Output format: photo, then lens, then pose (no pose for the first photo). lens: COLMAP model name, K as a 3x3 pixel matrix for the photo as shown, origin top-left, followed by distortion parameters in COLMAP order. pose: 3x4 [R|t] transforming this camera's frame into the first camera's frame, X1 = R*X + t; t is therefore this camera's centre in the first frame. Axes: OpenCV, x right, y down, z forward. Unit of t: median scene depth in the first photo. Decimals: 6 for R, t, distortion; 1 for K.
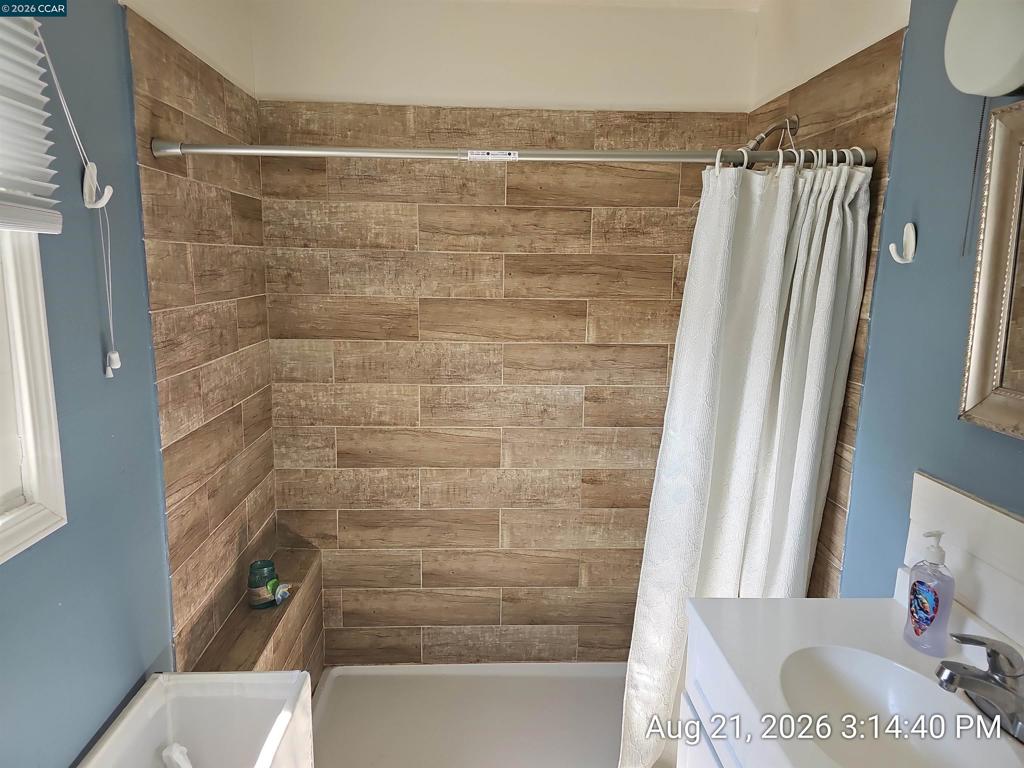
lens RADIAL K [[687.1, 0, 511.0], [0, 687.1, 389.5], [0, 0, 1]] dist [0.058020, -0.055255]
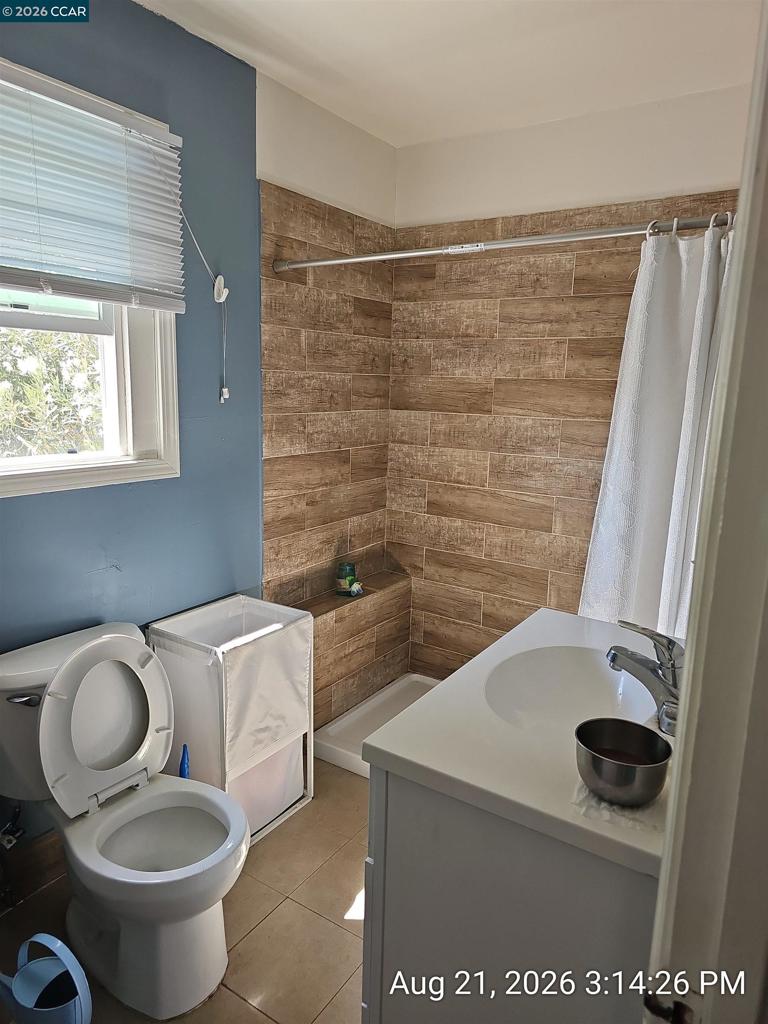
lens RADIAL K [[687.1, 0, 381.7], [0, 687.1, 517.1], [0, 0, 1]] dist [0.058020, -0.055255]
pose [[0.800950, 0.121766, -0.586218, 0.453696], [-0.124241, 0.991591, 0.036217, 0.089245], [0.585698, 0.043824, 0.809344, -0.076062]]
